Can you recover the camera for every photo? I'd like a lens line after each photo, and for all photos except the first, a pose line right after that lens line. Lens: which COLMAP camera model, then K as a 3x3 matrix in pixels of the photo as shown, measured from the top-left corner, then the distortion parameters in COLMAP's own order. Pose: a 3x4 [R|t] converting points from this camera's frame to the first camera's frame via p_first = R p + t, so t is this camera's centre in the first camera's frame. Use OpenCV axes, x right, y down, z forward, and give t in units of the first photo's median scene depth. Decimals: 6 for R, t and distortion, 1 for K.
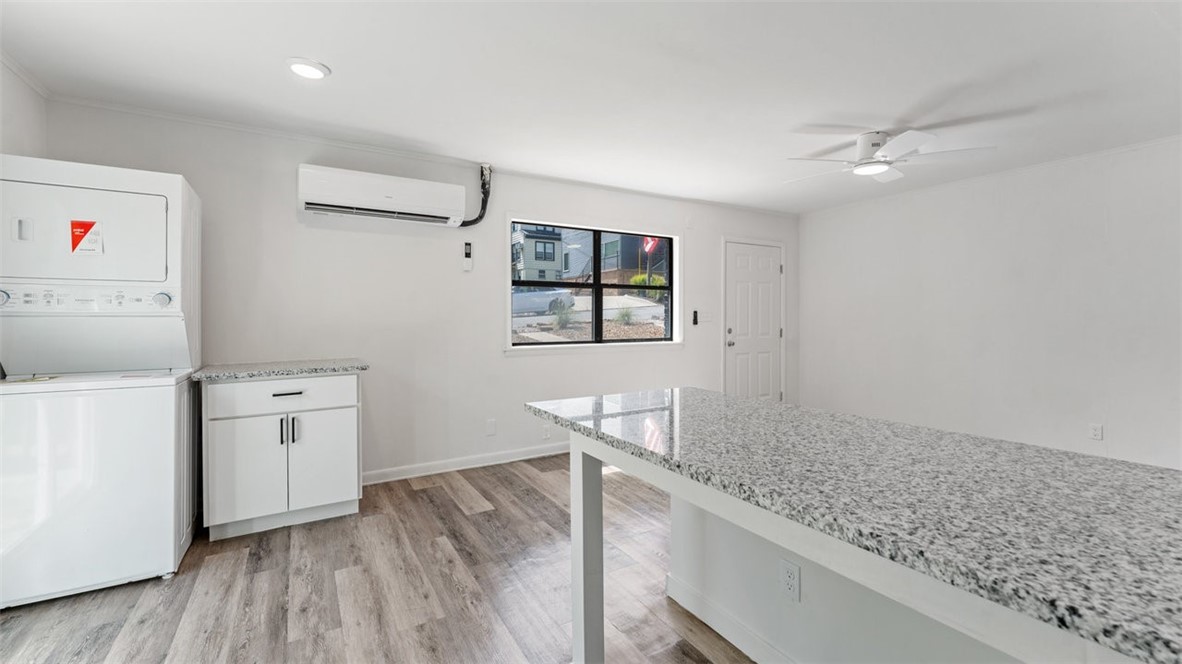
lens RADIAL K [[483.0, 0, 587.6], [0, 483.0, 329.2], [0, 0, 1]] dist [0.000644, 0.000176]
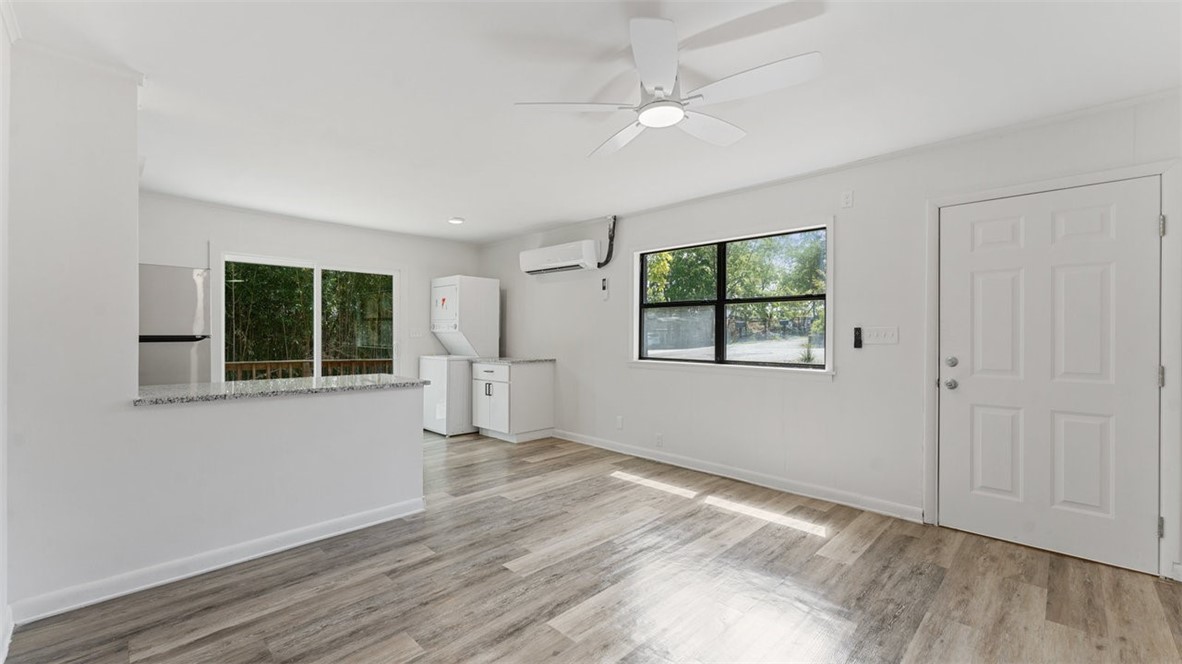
lens RADIAL K [[483.0, 0, 587.6], [0, 483.0, 329.2], [0, 0, 1]] dist [0.000644, 0.000176]
pose [[0.263376, -0.002327, -0.964691, 1.031925], [-0.028033, 0.999556, -0.010064, -0.024342], [0.964286, 0.029694, 0.263193, 0.607752]]
